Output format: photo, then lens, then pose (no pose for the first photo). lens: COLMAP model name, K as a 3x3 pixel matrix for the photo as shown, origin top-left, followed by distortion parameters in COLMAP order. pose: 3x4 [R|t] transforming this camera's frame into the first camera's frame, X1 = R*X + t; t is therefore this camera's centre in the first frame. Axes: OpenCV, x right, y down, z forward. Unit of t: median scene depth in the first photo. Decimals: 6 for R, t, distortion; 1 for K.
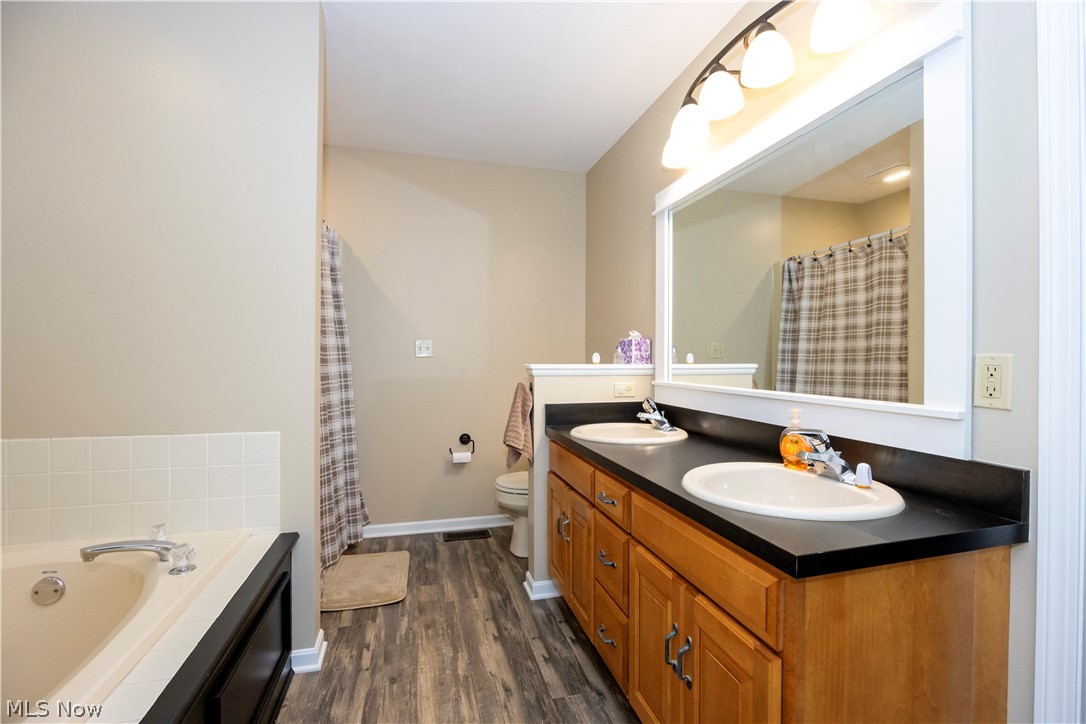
lens RADIAL K [[471.5, 0, 543.8], [0, 471.5, 357.1], [0, 0, 1]] dist [-0.008980, 0.000730]
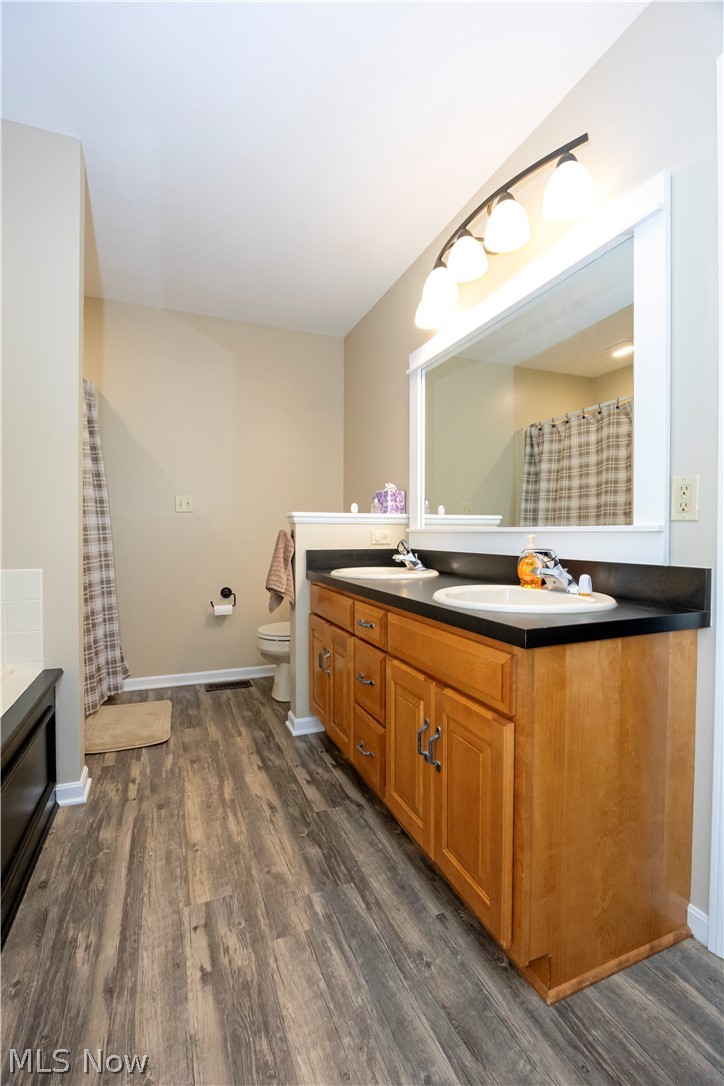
lens RADIAL K [[471.5, 0, 350.1], [0, 471.5, 541.7], [0, 0, 1]] dist [-0.008980, 0.000730]
pose [[0.994425, -0.002338, 0.105420, -0.012199], [0.001640, 0.999976, 0.006706, 0.087388], [-0.105433, -0.006496, 0.994405, -0.060869]]
